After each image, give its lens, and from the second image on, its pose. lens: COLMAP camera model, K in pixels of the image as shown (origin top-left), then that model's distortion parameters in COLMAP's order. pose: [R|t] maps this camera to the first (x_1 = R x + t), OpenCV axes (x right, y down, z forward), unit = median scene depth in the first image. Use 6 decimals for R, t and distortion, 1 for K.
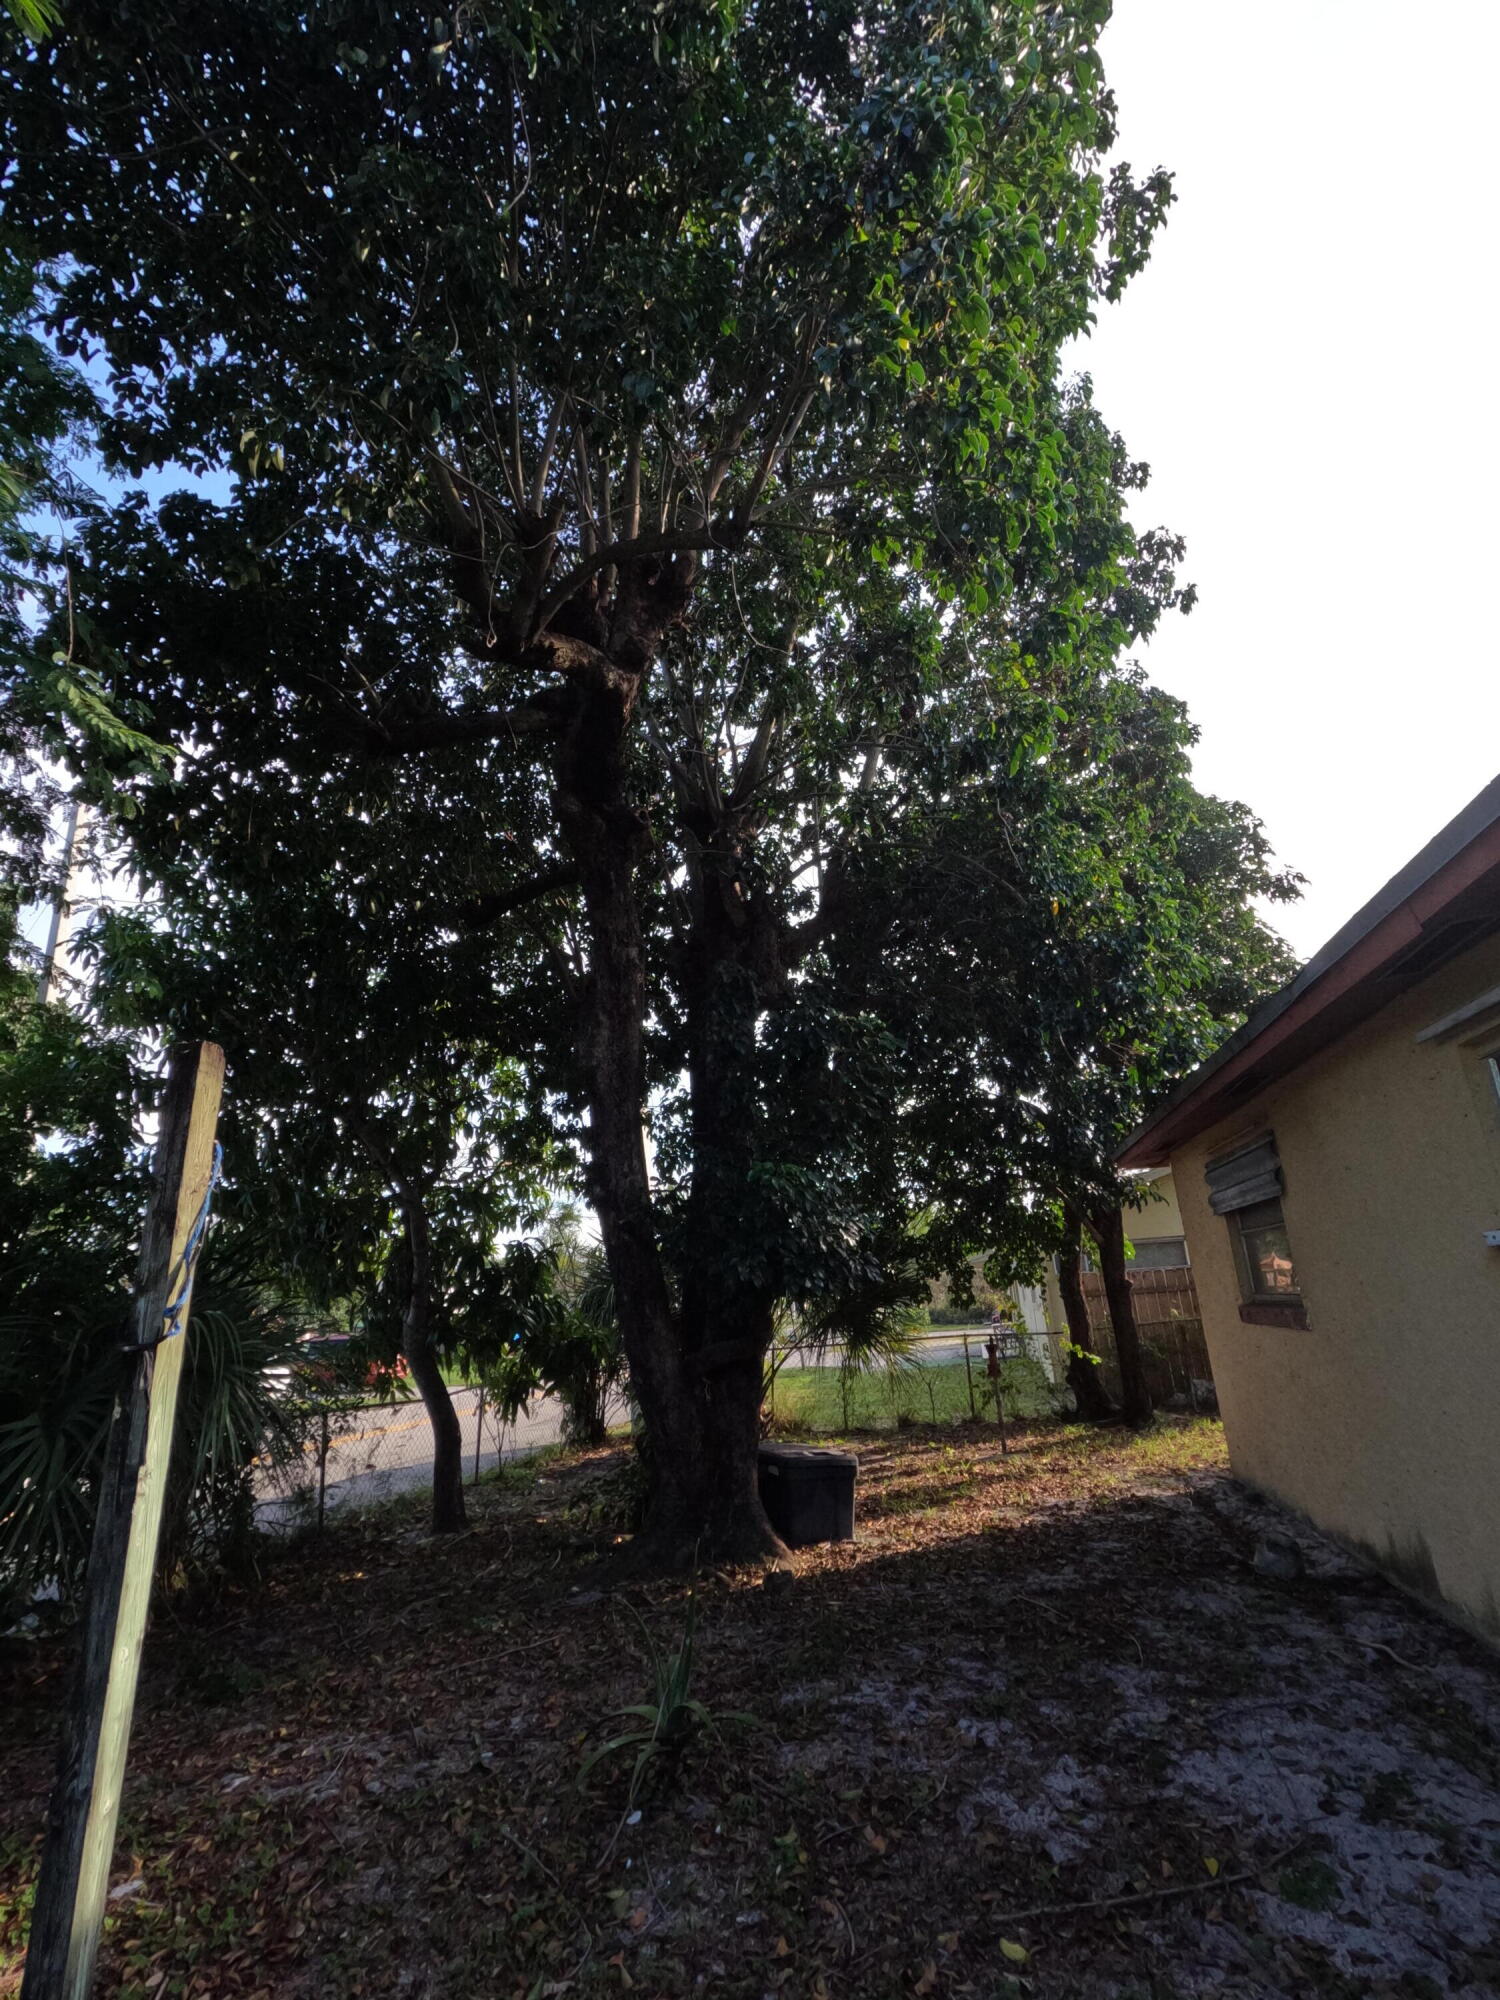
lens RADIAL K [[957.1, 0, 752.1], [0, 957.1, 999.6], [0, 0, 1]] dist [0.004810, 0.000747]
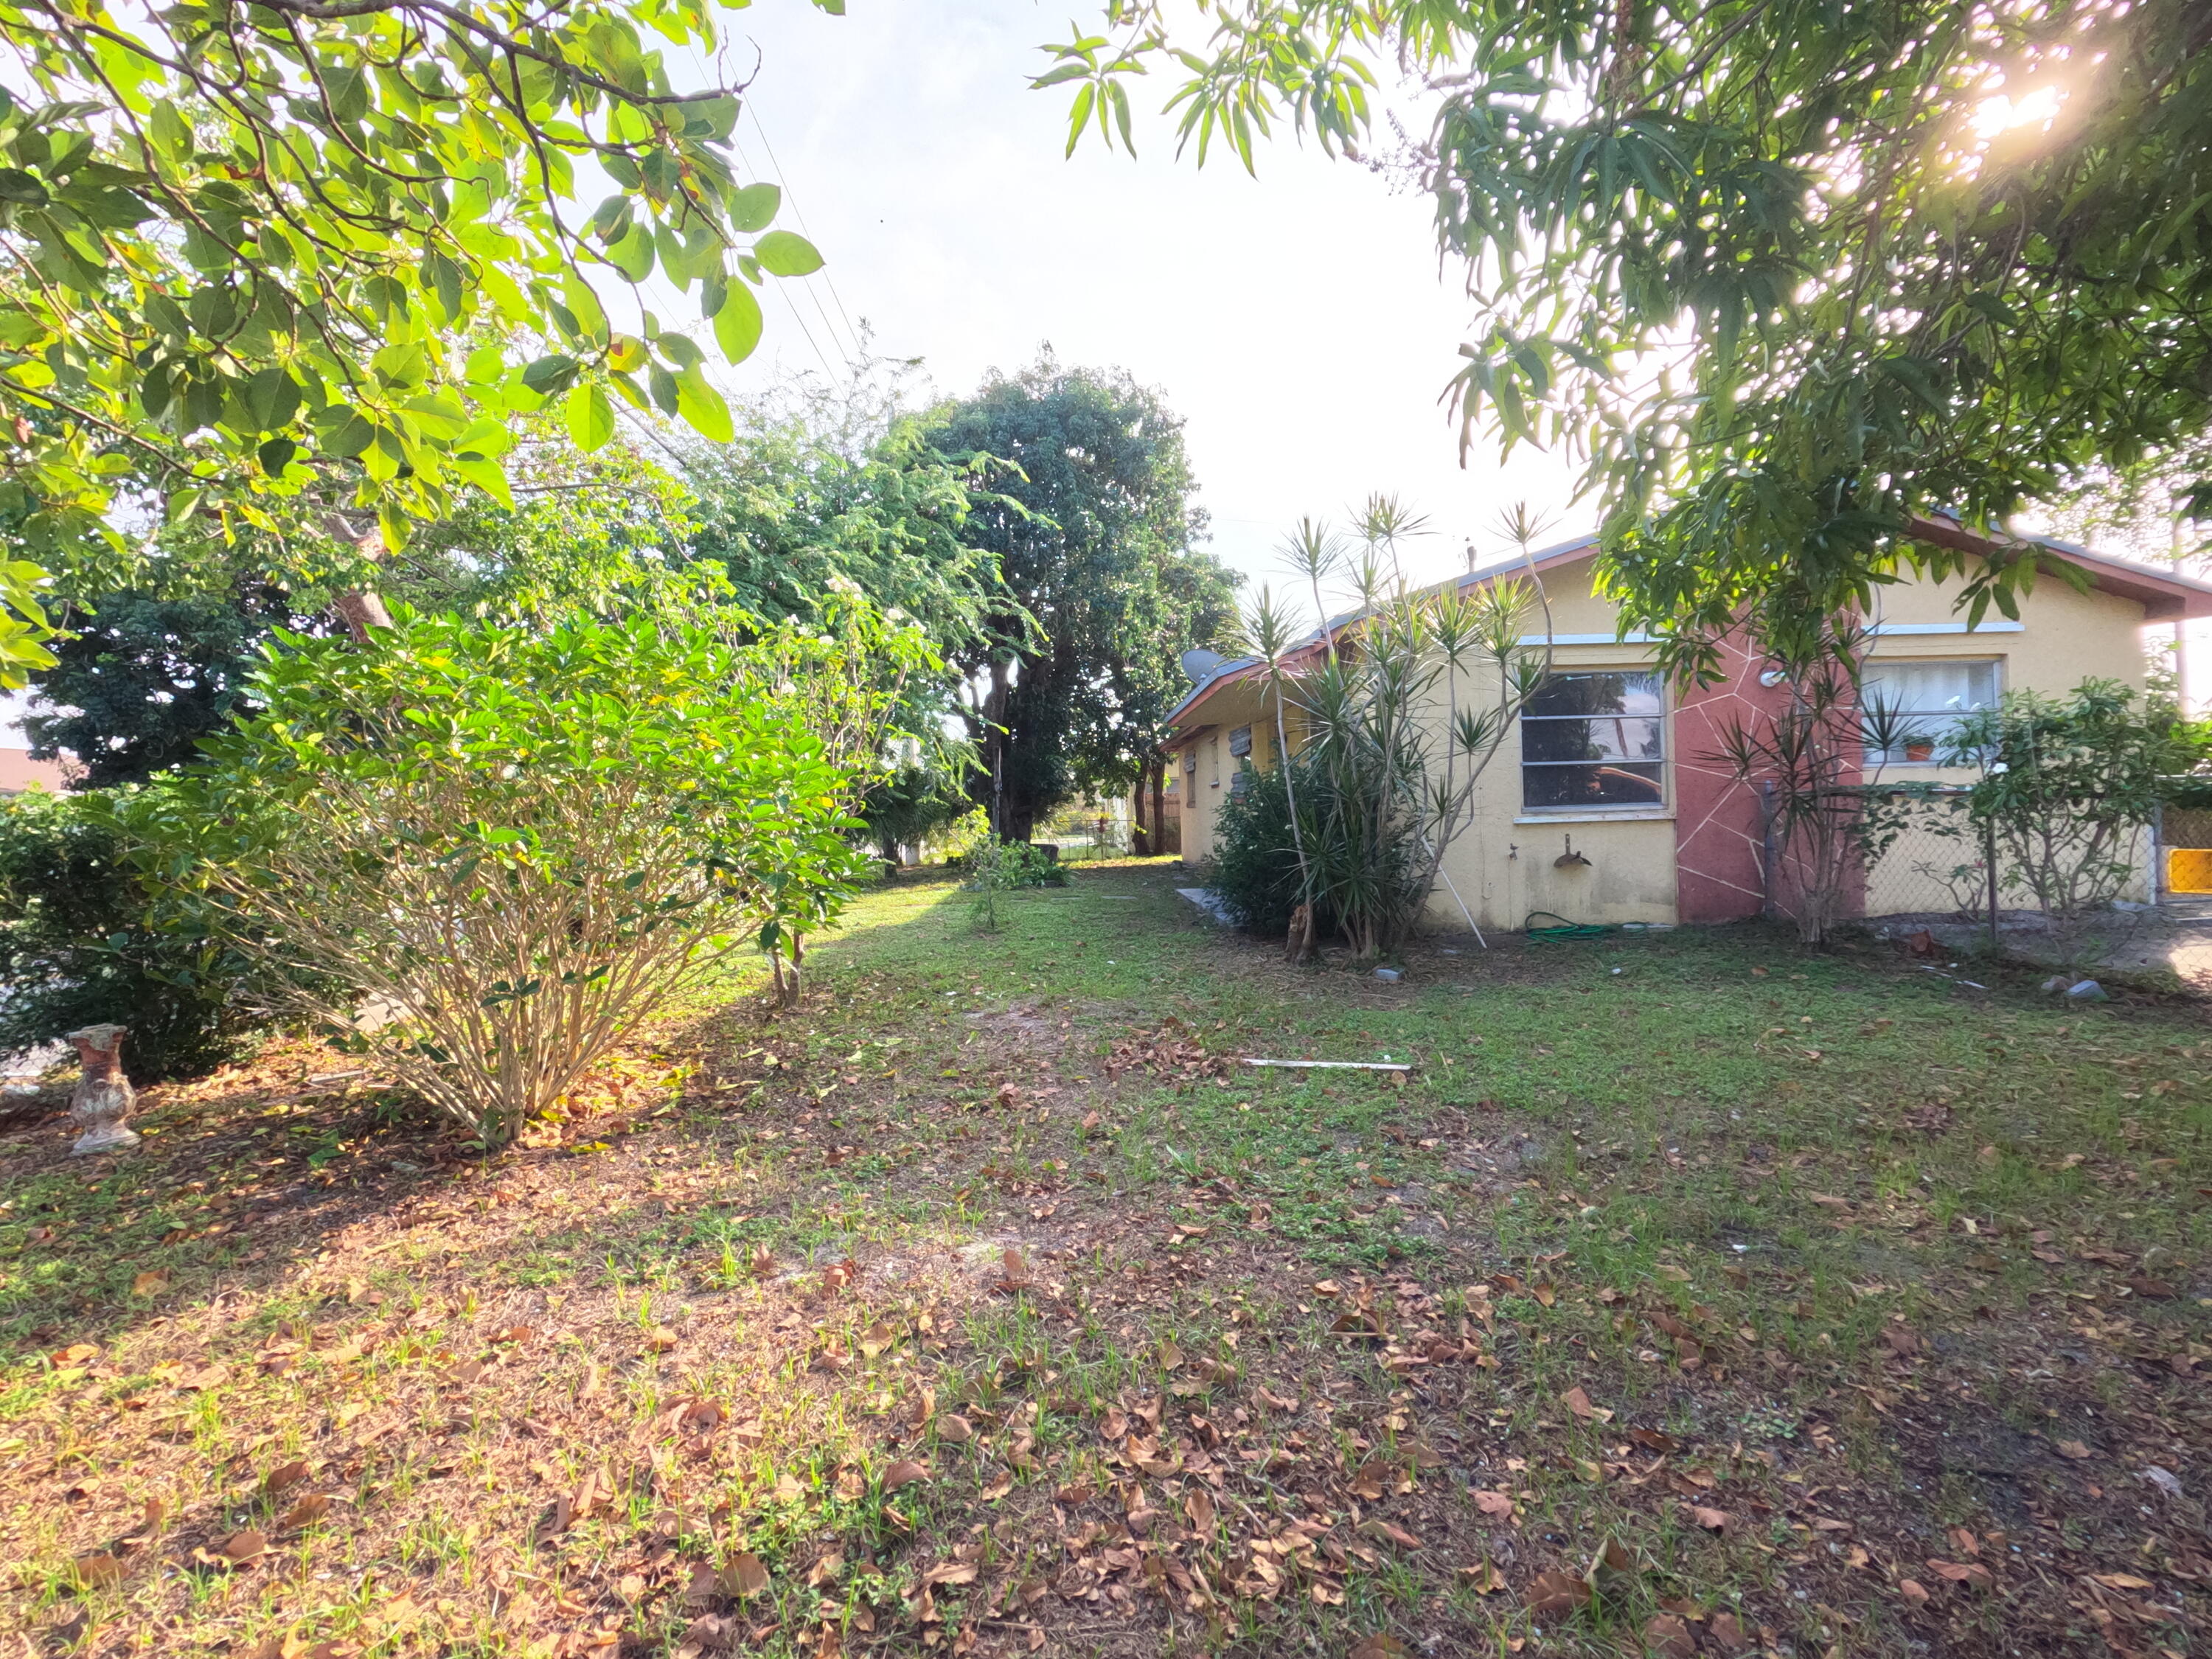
lens RADIAL K [[1058.6, 0, 1106.9], [0, 1058.6, 829.7], [0, 0, 1]] dist [0.004810, 0.000747]
pose [[0.965403, 0.027136, 0.259345, -0.352230], [-0.104978, 0.950859, 0.291284, -0.319986], [-0.238696, -0.308432, 0.920812, -1.198644]]
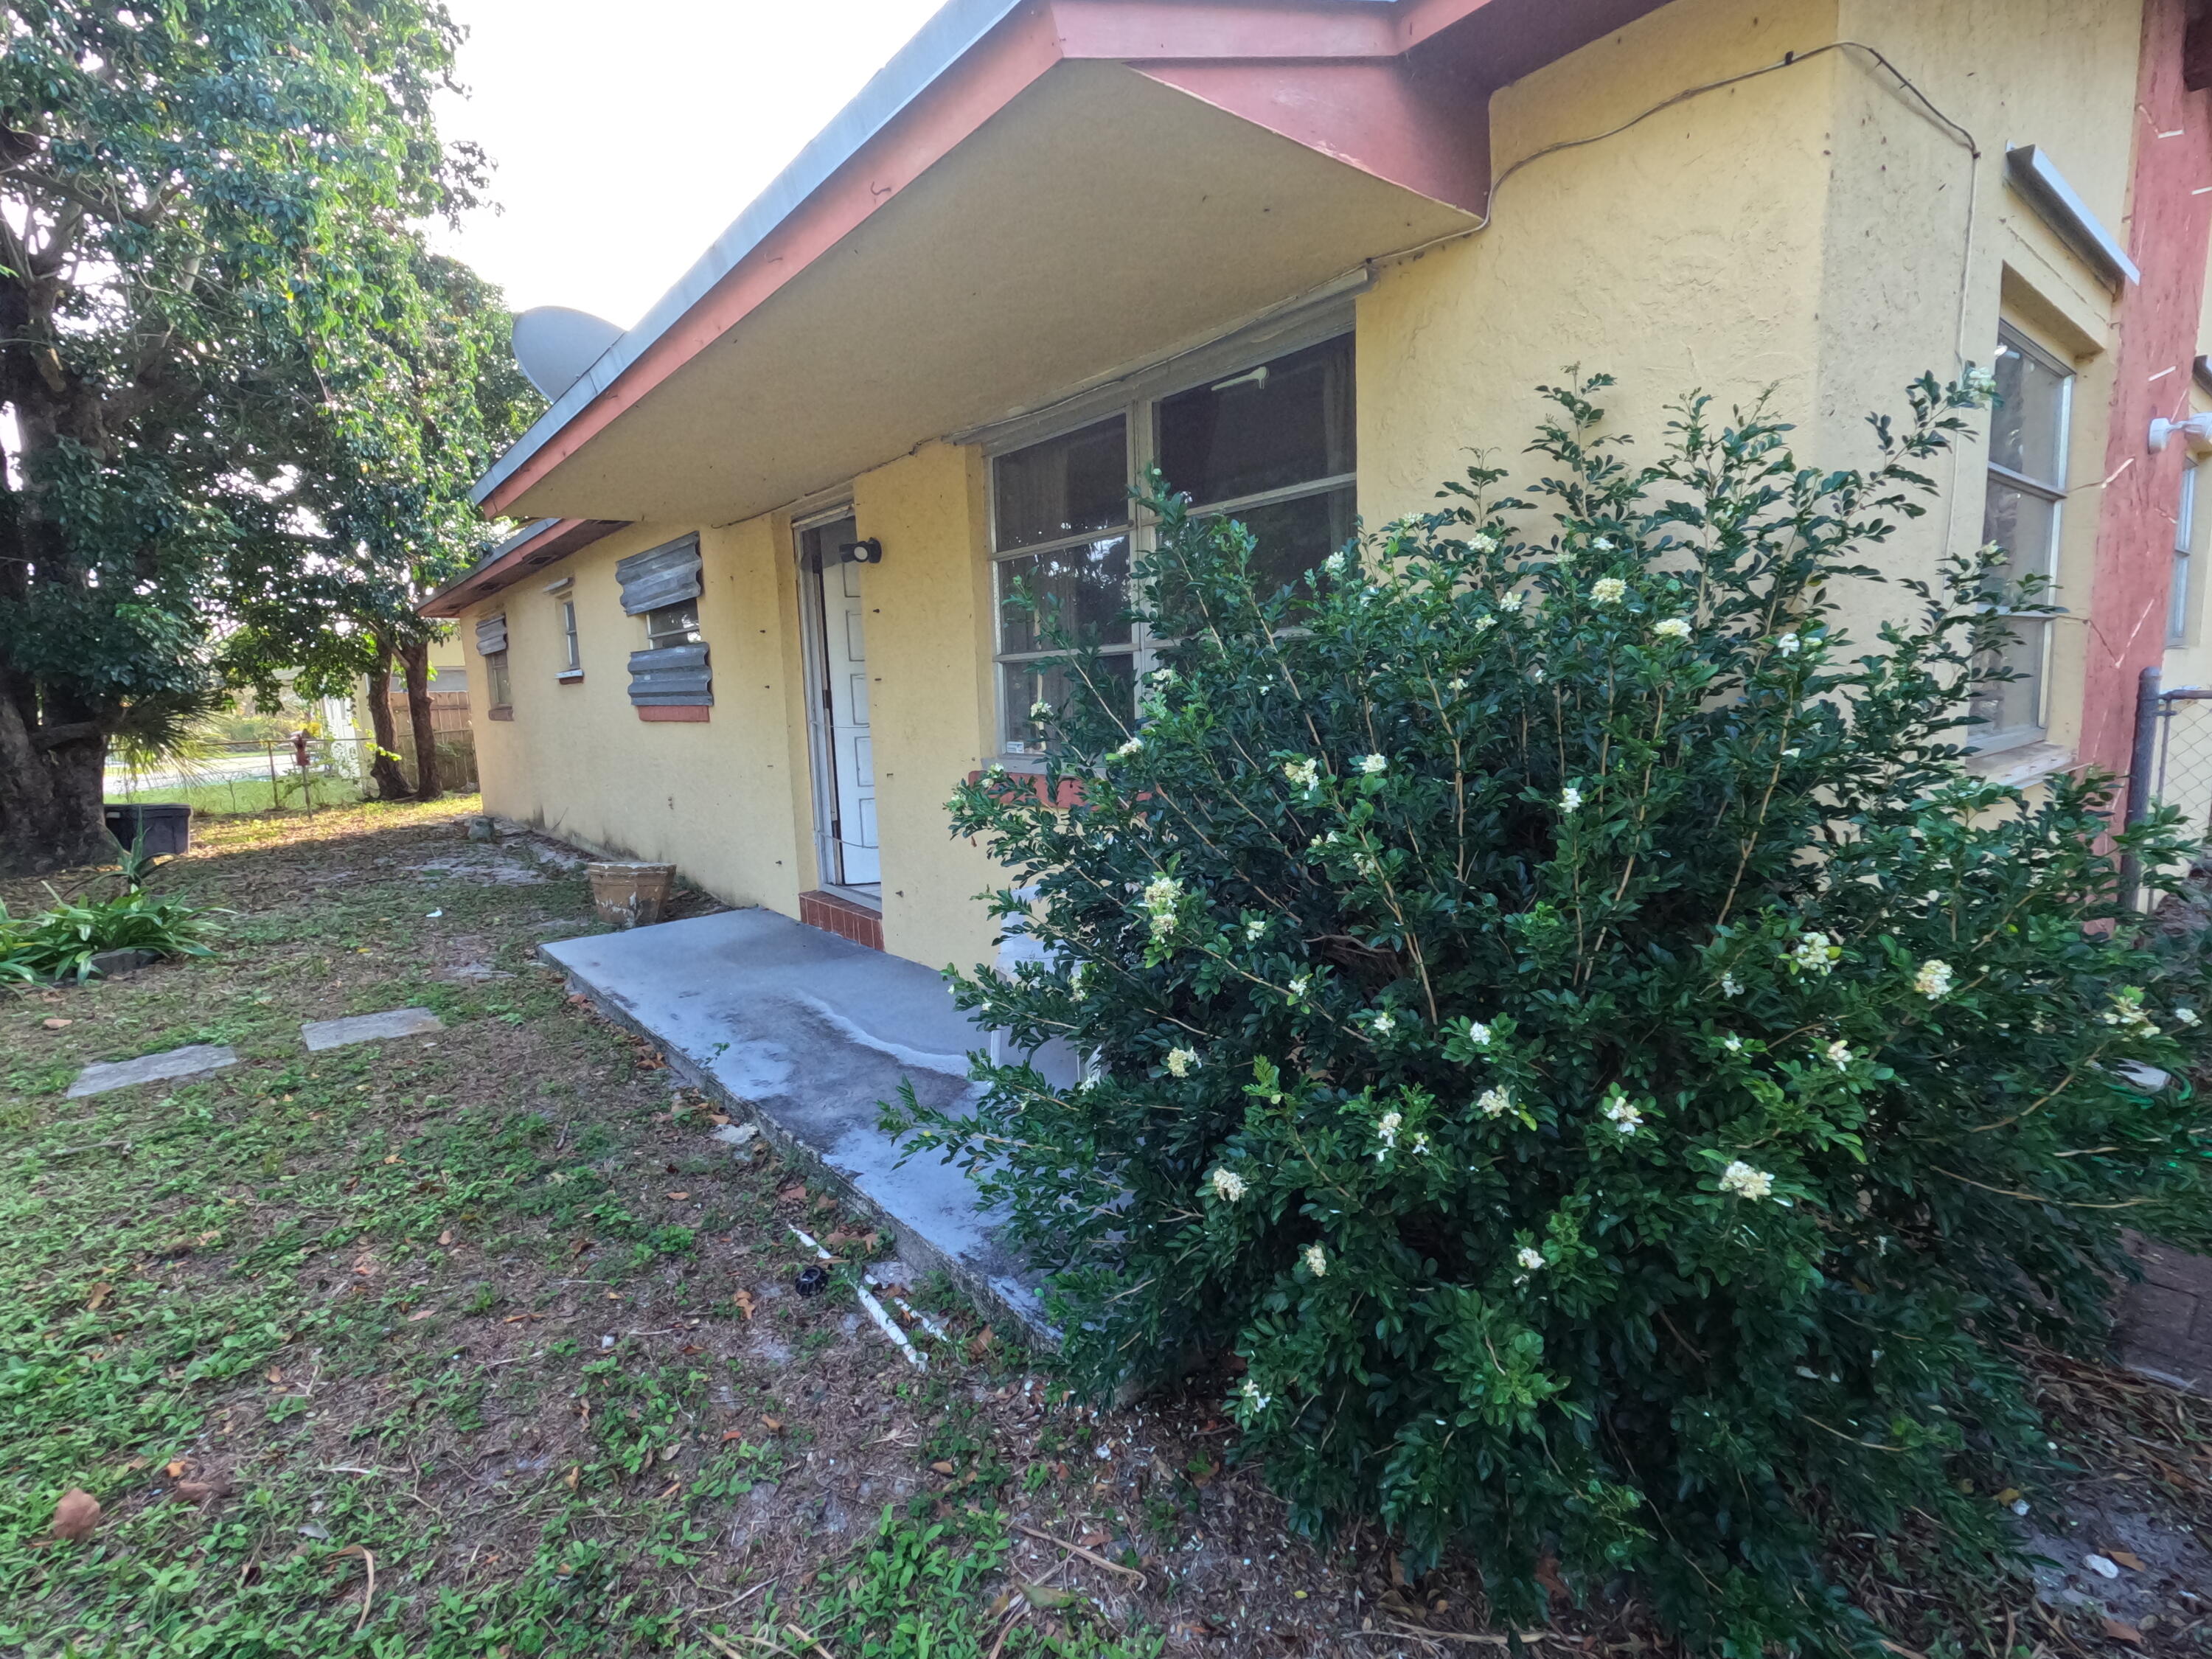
lens RADIAL K [[1058.6, 0, 1105.0], [0, 1058.6, 833.6], [0, 0, 1]] dist [0.004810, 0.000747]
pose [[0.624560, -0.065851, 0.778196, -0.160594], [-0.241262, 0.931431, 0.272449, -0.142161], [-0.742777, -0.357910, 0.565847, -0.539140]]
